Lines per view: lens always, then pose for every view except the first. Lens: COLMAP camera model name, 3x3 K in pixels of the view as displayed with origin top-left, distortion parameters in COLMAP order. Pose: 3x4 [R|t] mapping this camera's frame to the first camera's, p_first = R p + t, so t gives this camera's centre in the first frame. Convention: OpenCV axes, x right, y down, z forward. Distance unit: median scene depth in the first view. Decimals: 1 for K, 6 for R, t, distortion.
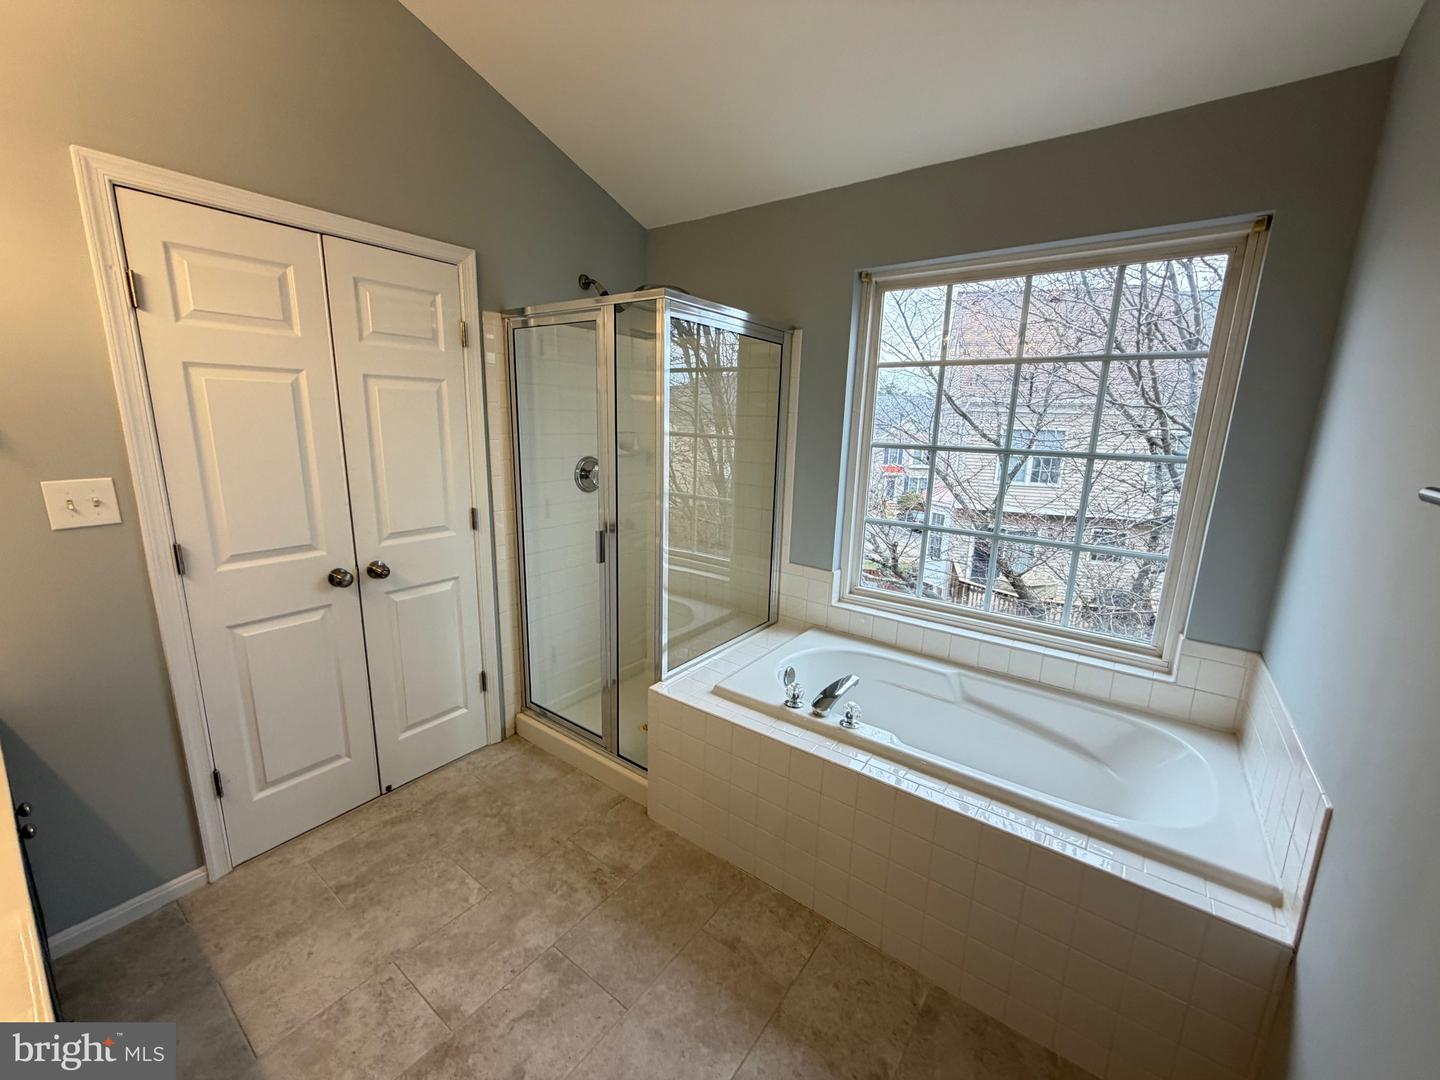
lens RADIAL K [[573.8, 0, 716.4], [0, 573.8, 538.1], [0, 0, 1]] dist [-0.000077, 0.000076]
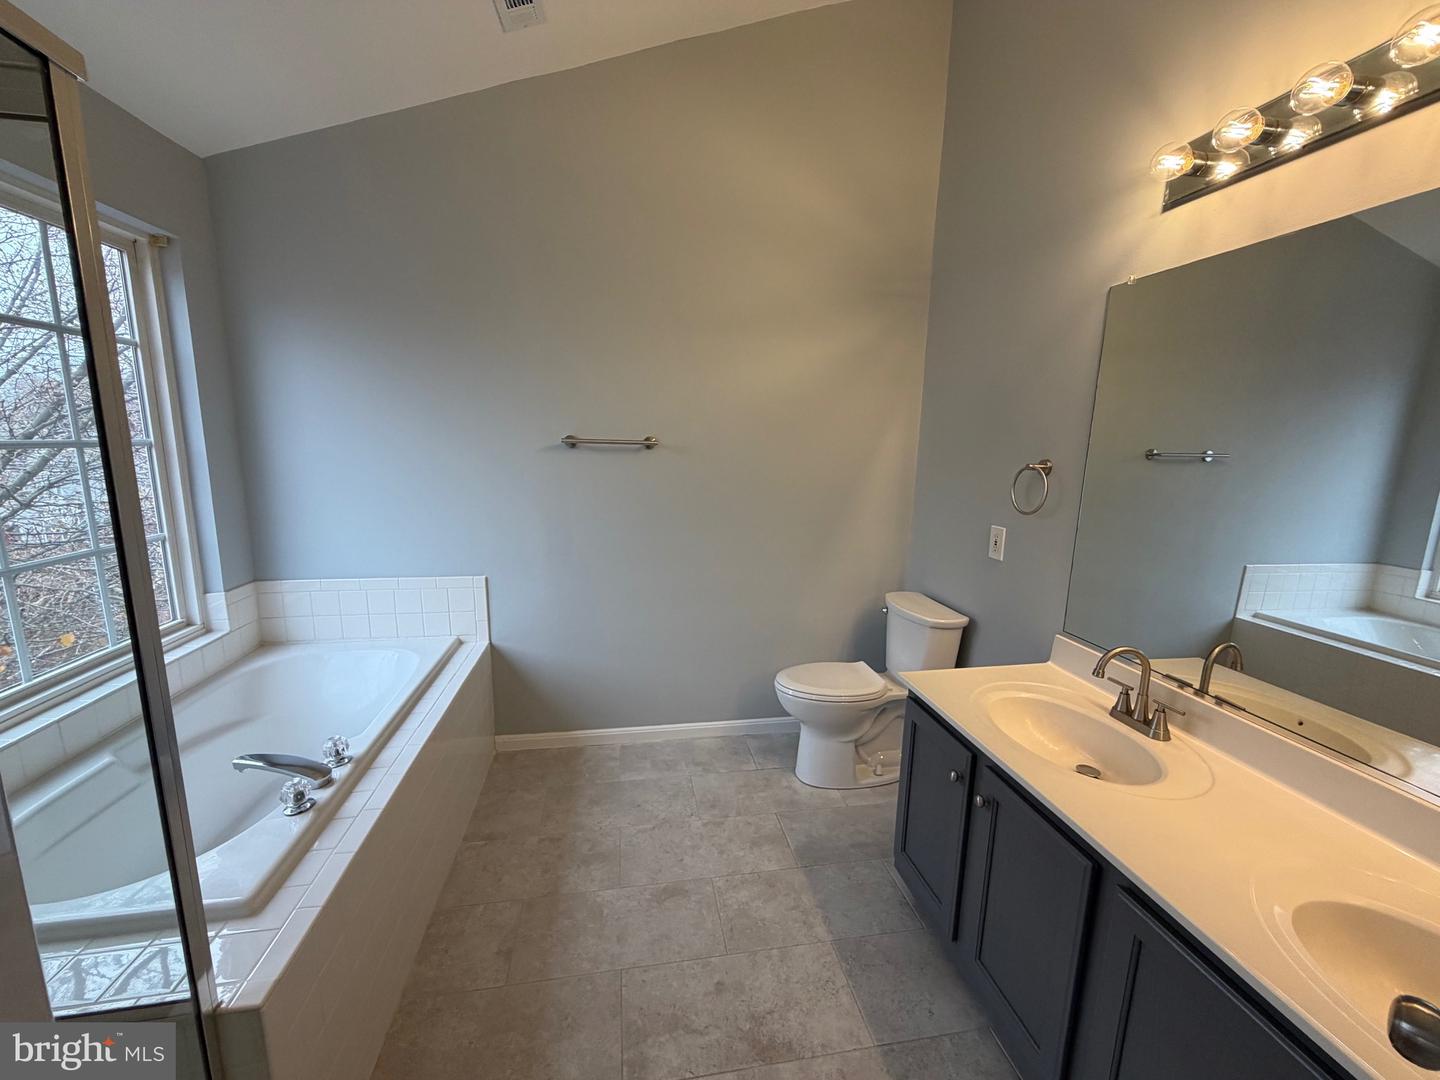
lens RADIAL K [[573.8, 0, 716.4], [0, 573.8, 538.1], [0, 0, 1]] dist [-0.000077, 0.000076]
pose [[-0.721974, -0.159580, 0.673266, -0.831440], [0.106645, 0.935749, 0.336155, -0.262465], [-0.683652, 0.314496, -0.658568, 1.261825]]
